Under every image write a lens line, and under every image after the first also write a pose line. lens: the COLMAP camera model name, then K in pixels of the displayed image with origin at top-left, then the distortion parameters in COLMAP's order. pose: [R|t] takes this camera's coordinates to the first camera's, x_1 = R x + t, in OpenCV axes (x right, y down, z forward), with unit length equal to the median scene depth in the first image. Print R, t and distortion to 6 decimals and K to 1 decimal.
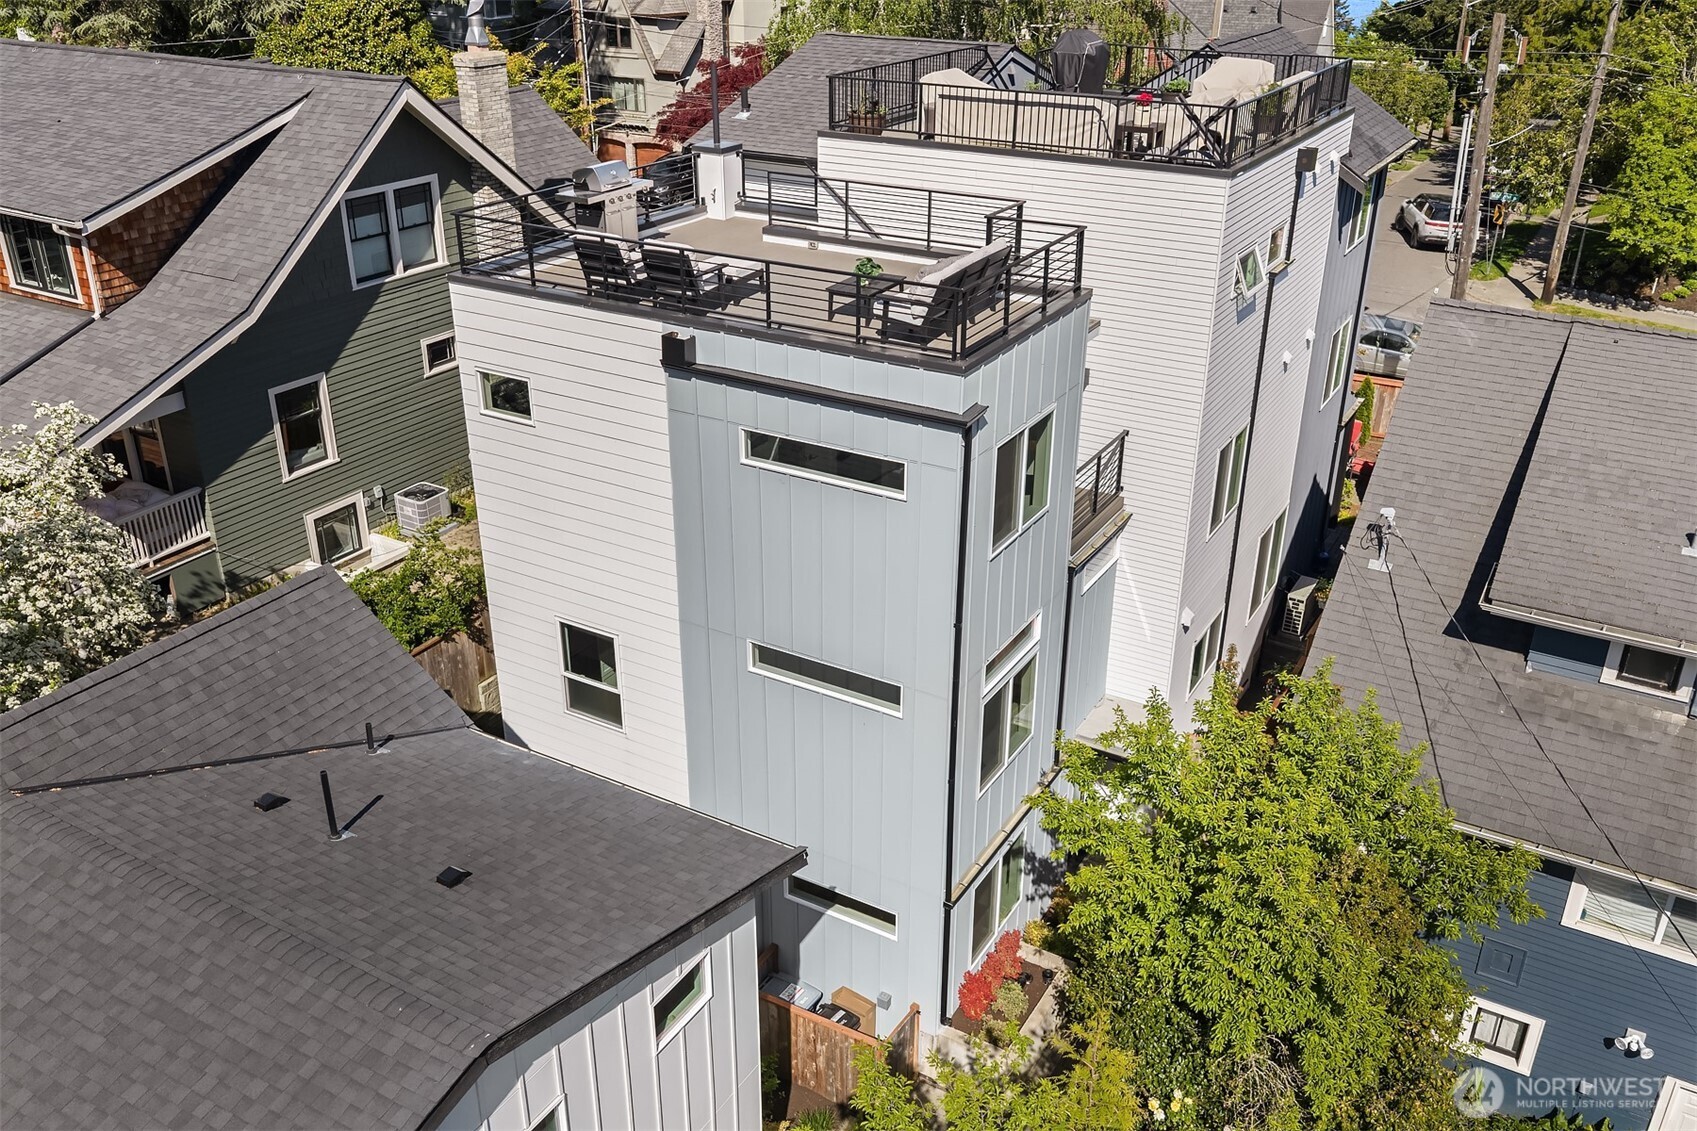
lens RADIAL K [[1405.2, 0, 880.4], [0, 1405.2, 559.8], [0, 0, 1]] dist [0.005367, -0.015035]
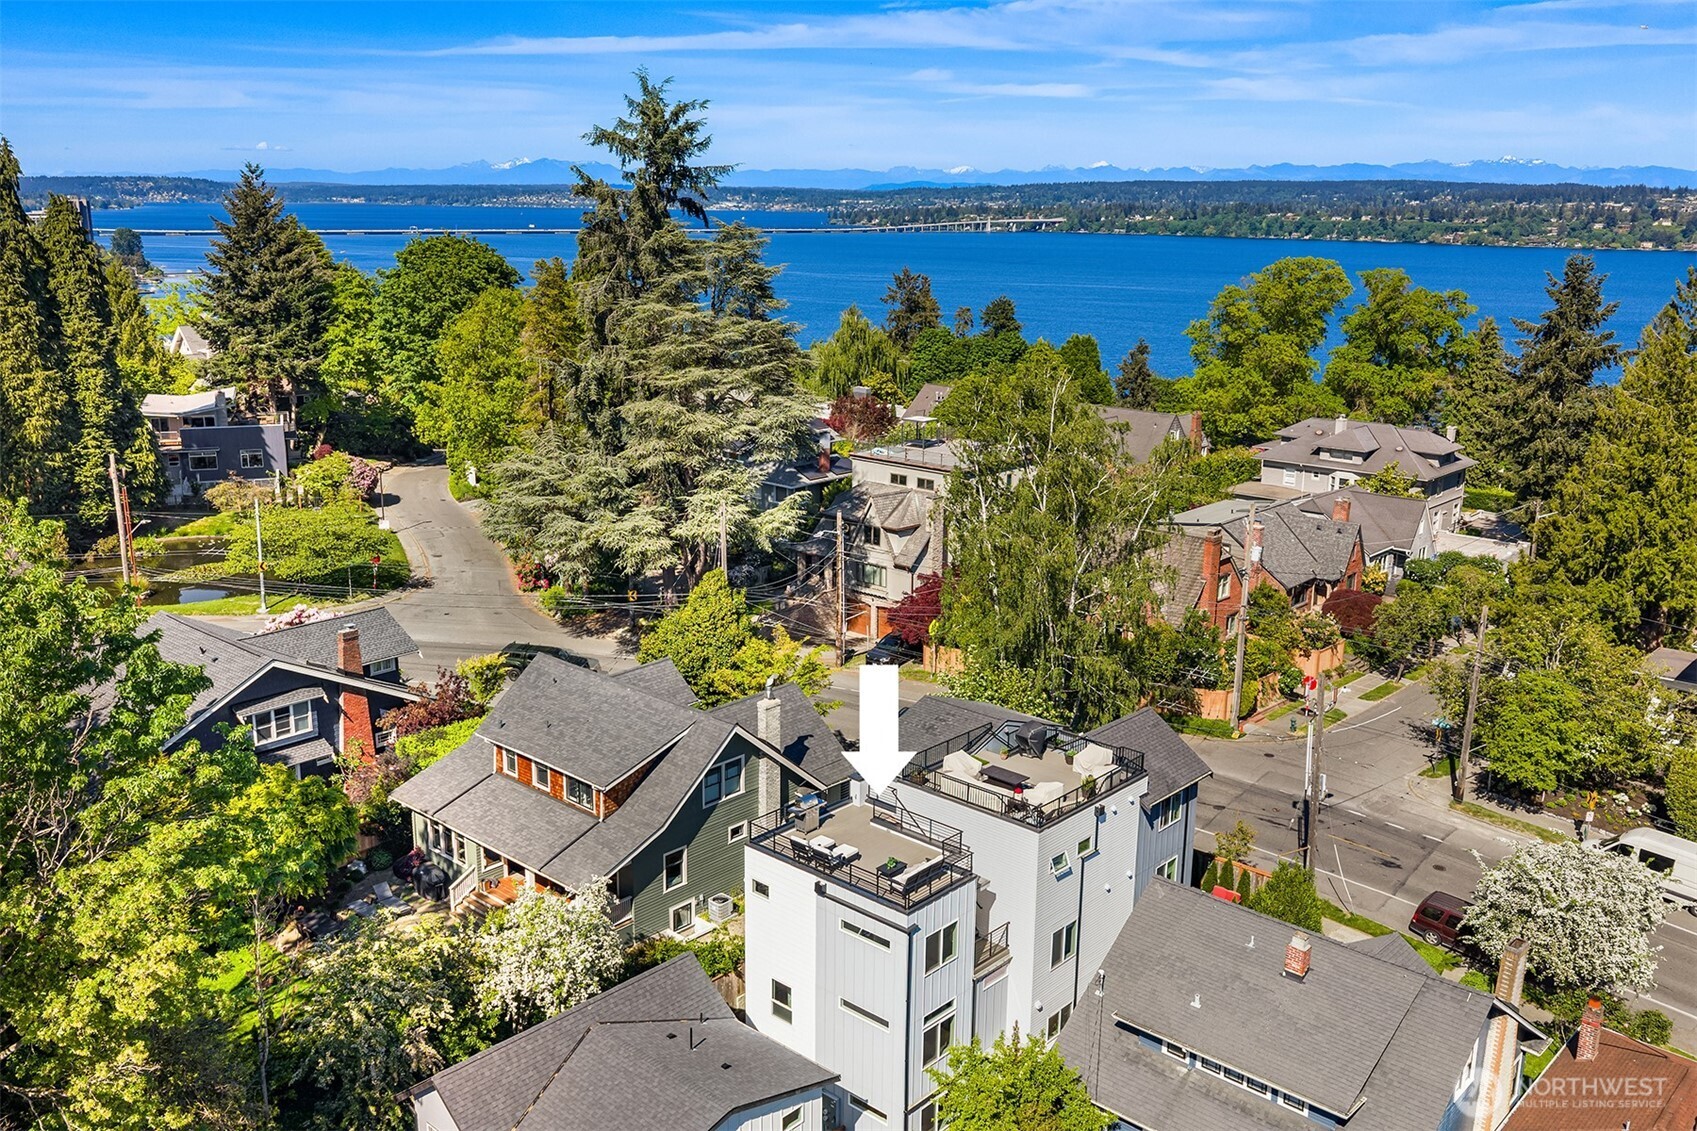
lens RADIAL K [[1451.6, 0, 869.5], [0, 1451.6, 571.8], [0, 0, 1]] dist [0.007629, -0.017759]
pose [[0.977707, 0.055980, -0.202376, 0.403612], [-0.094205, 0.978306, -0.184504, -0.193200], [0.187657, 0.199456, 0.961770, -1.520353]]
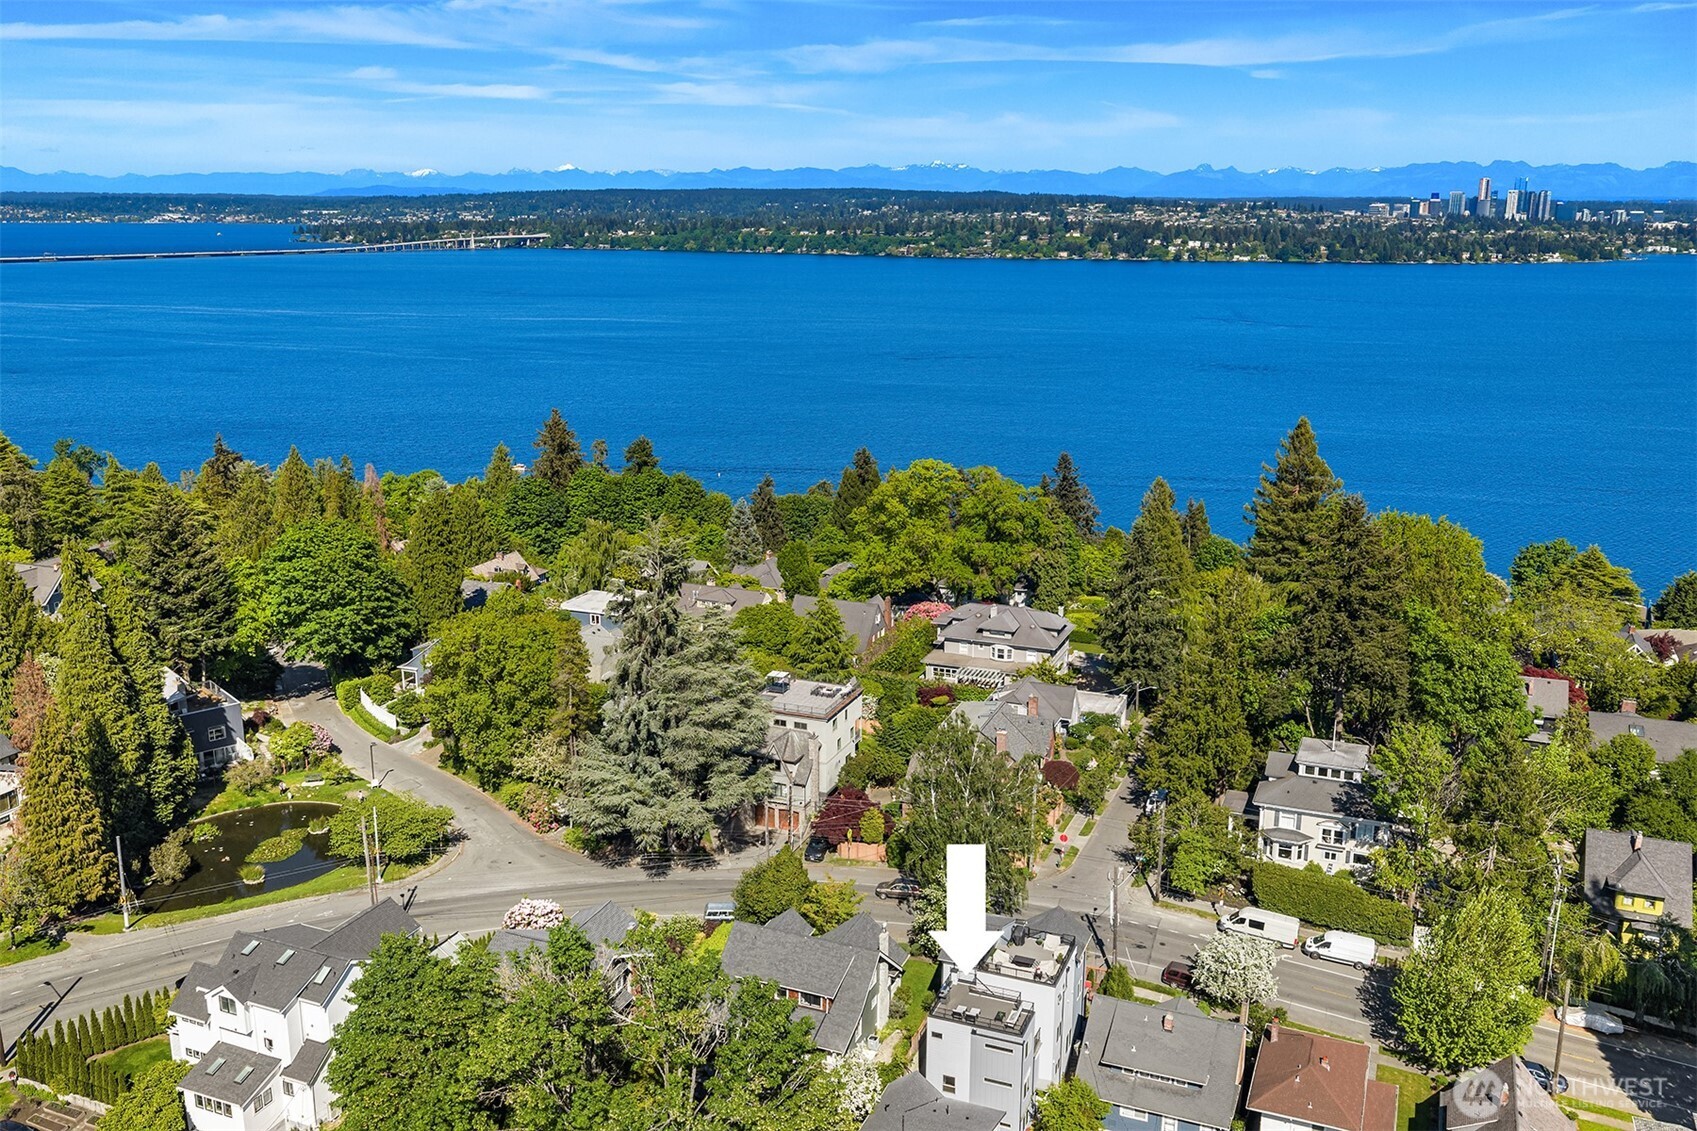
lens RADIAL K [[1405.2, 0, 880.4], [0, 1405.2, 559.8], [0, 0, 1]] dist [0.005367, -0.015035]
pose [[0.989619, -0.035556, 0.139245, -1.101475], [0.063345, 0.977631, -0.200561, -0.790489], [-0.128999, 0.207300, 0.969735, -4.450276]]
